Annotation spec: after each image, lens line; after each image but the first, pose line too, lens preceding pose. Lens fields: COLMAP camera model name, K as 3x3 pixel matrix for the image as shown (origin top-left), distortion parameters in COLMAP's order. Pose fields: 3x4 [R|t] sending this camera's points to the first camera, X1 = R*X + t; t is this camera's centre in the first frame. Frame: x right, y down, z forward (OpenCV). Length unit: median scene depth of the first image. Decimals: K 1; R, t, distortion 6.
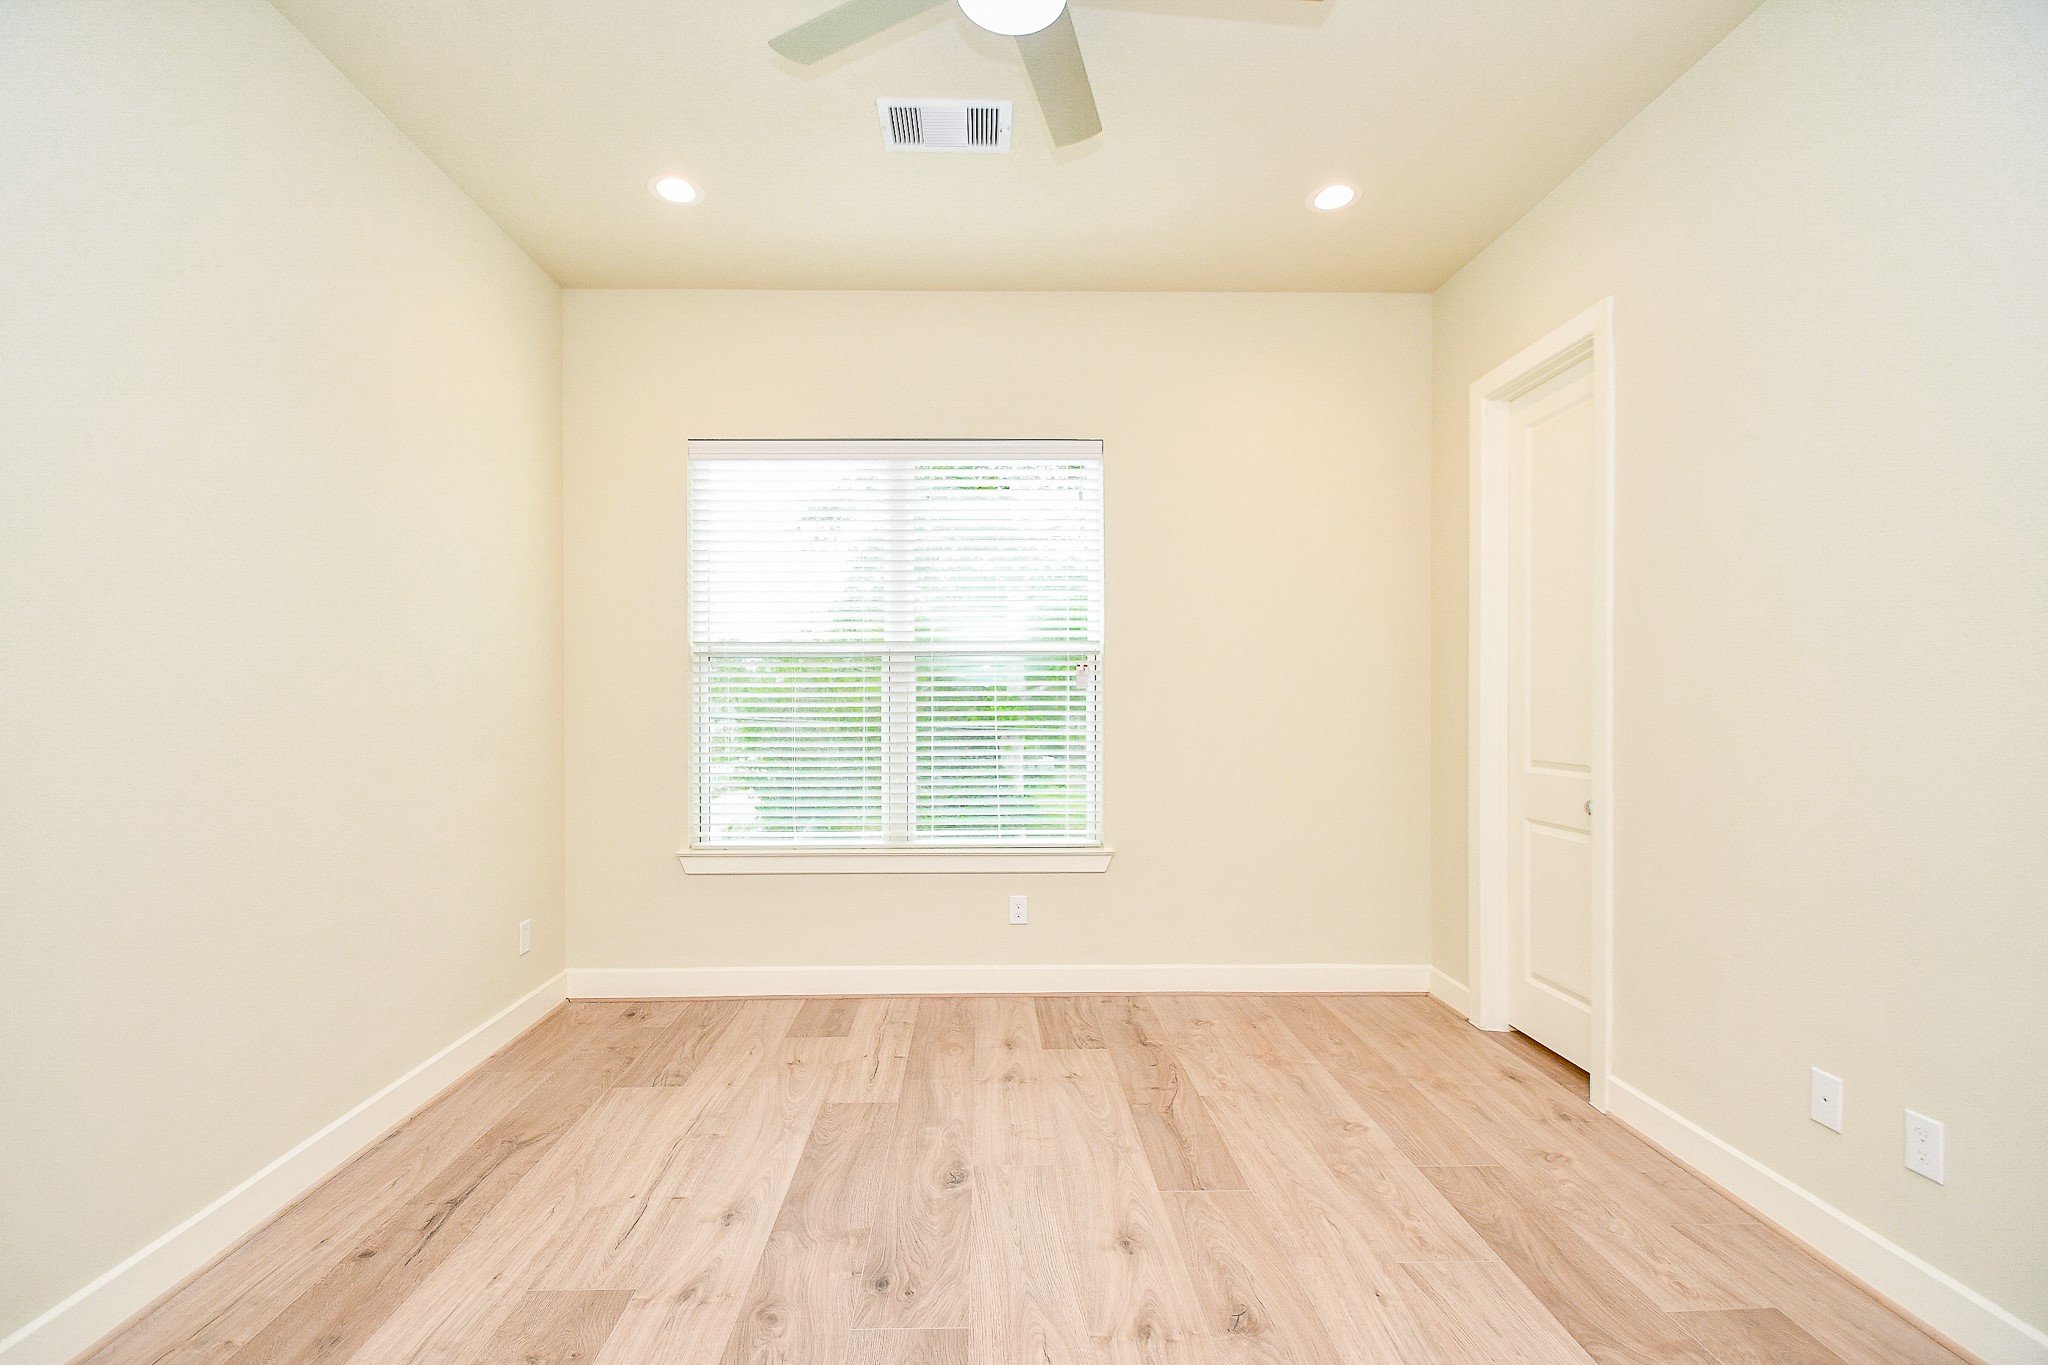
lens RADIAL K [[881.9, 0, 984.3], [0, 881.9, 703.4], [0, 0, 1]] dist [0.013982, -0.016848]
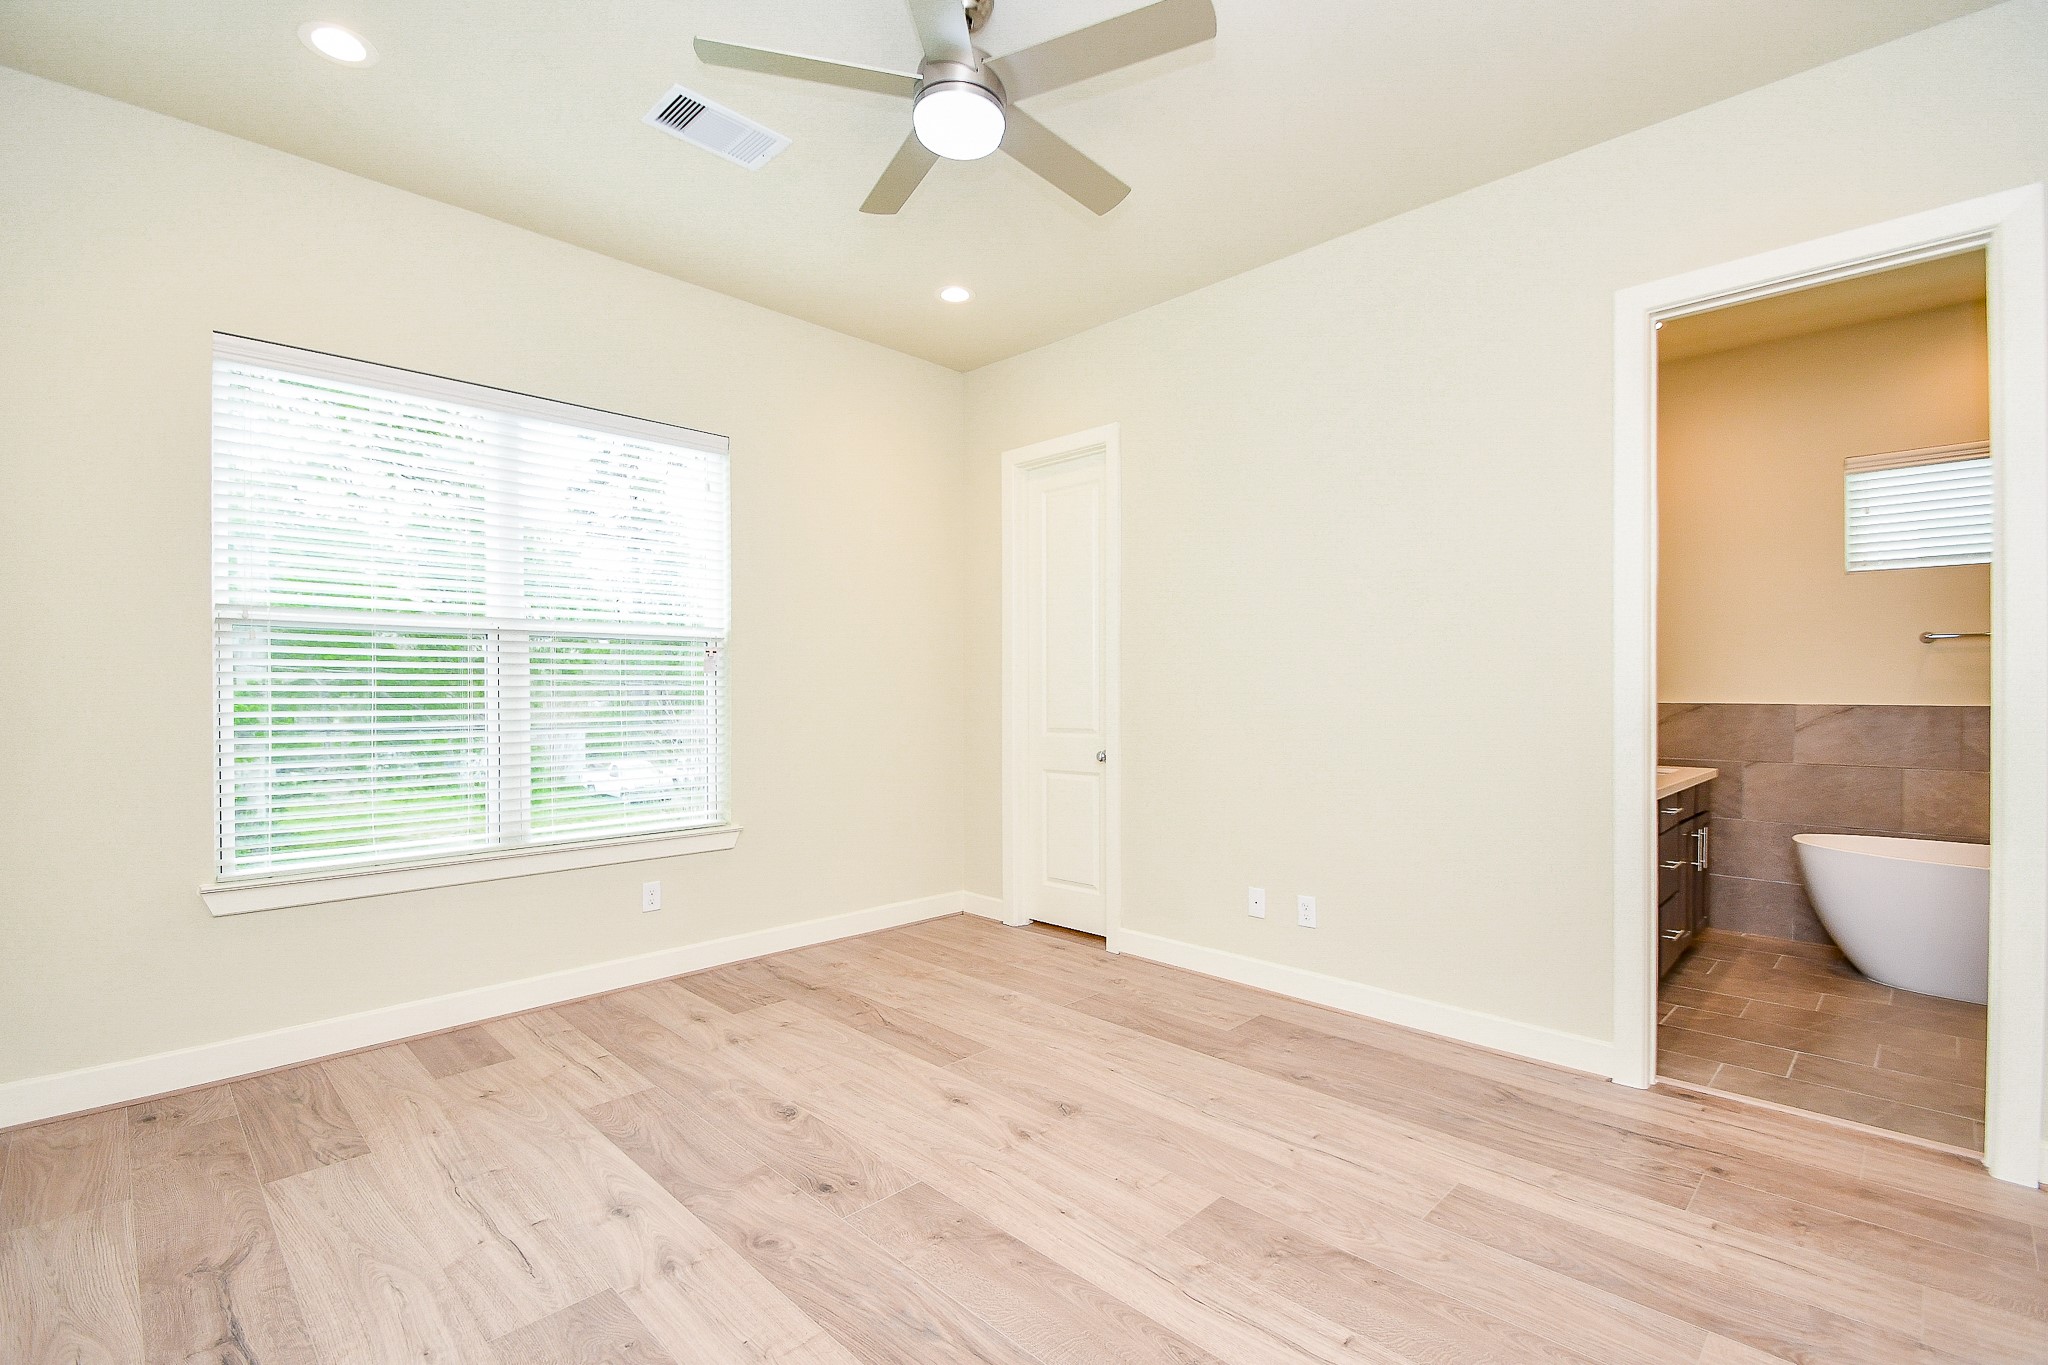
lens RADIAL K [[915.6, 0, 987.0], [0, 915.6, 694.5], [0, 0, 1]] dist [0.005292, -0.011380]
pose [[0.729389, -0.002437, 0.684094, -0.557062], [0.002872, 0.999996, 0.000500, 0.011437], [-0.684093, 0.001600, 0.729393, -0.007549]]
